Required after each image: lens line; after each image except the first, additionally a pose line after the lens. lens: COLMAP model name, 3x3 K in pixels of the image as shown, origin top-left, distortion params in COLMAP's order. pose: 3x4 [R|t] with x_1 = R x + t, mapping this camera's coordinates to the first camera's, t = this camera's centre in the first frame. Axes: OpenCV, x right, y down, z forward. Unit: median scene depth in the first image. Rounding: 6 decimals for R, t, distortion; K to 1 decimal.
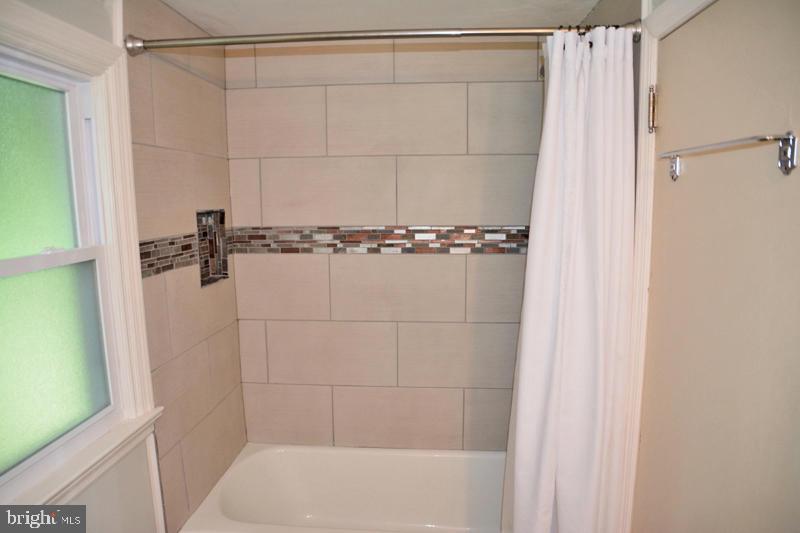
lens RADIAL K [[566.8, 0, 405.5], [0, 566.8, 270.1], [0, 0, 1]] dist [-0.122996, 0.068525]
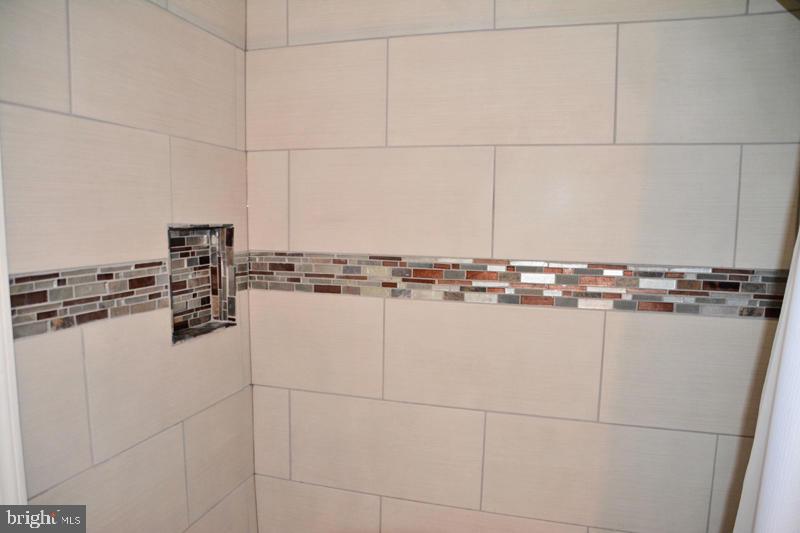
lens RADIAL K [[566.8, 0, 393.2], [0, 566.8, 269.8], [0, 0, 1]] dist [-0.122996, 0.068525]
pose [[0.974264, 0.043337, -0.221206, 0.016834], [-0.051680, 0.998149, -0.032067, -0.041102], [0.219407, 0.042674, 0.974700, 0.374553]]
